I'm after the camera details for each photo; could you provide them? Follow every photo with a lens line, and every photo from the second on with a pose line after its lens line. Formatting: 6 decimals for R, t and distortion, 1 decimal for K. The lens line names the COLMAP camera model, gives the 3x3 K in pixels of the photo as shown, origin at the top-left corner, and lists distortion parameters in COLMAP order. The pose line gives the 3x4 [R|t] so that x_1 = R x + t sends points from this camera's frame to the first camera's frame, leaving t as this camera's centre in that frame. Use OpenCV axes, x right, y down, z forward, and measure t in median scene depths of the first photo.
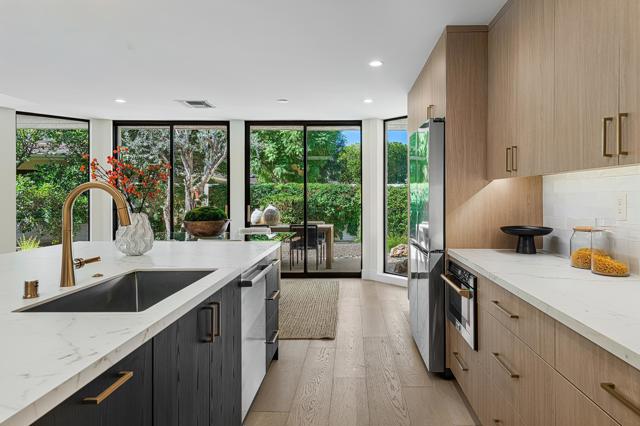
lens RADIAL K [[400.2, 0, 322.2], [0, 400.2, 206.6], [0, 0, 1]] dist [0.001013, -0.001140]
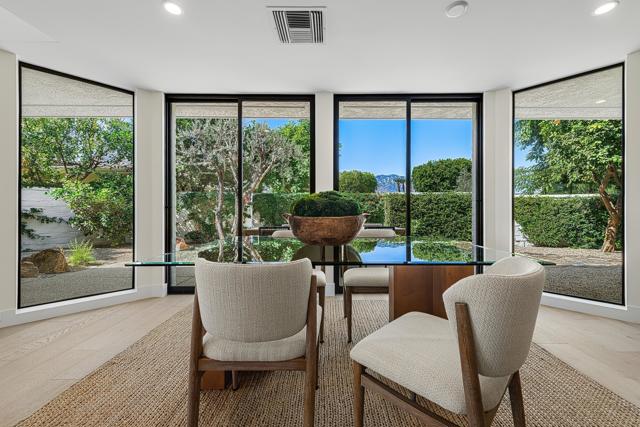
lens RADIAL K [[272.5, 0, 319.2], [0, 272.5, 215.1], [0, 0, 1]] dist [0.008375, 0.000151]
pose [[0.999886, -0.003411, 0.014725, -0.133558], [0.003472, 0.999985, -0.004141, 0.014973], [-0.014710, 0.004192, 0.999883, 0.267724]]
